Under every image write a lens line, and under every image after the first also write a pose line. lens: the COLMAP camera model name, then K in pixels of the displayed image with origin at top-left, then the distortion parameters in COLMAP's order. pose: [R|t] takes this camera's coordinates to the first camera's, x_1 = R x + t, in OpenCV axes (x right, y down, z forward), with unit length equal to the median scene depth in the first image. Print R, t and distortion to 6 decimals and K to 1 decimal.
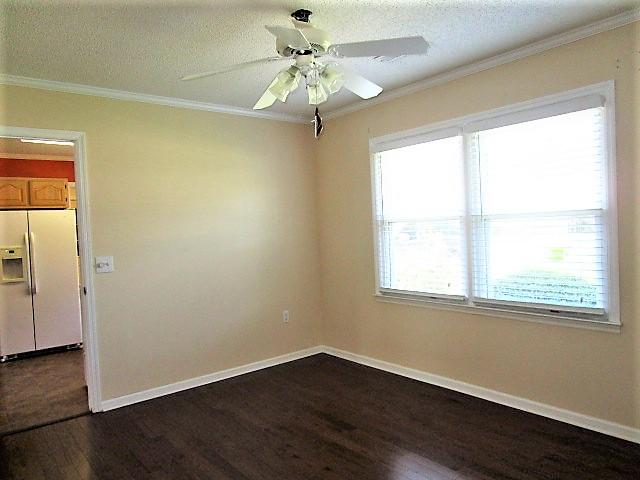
lens RADIAL K [[464.6, 0, 320.0], [0, 464.6, 240.0], [0, 0, 1]] dist [-0.004346, 0.000652]
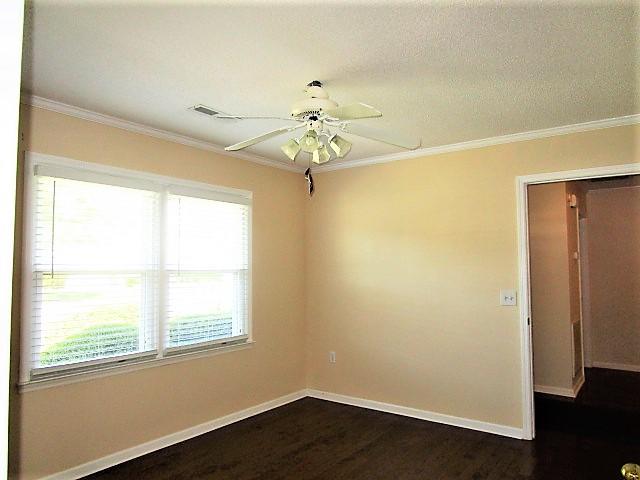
lens RADIAL K [[464.6, 0, 320.0], [0, 464.6, 240.0], [0, 0, 1]] dist [-0.004346, 0.000652]
pose [[-0.245126, 0.102881, 0.964017, -0.853110], [0.042028, 0.994546, -0.095452, -0.005243], [-0.968580, 0.017118, -0.248113, 1.001145]]
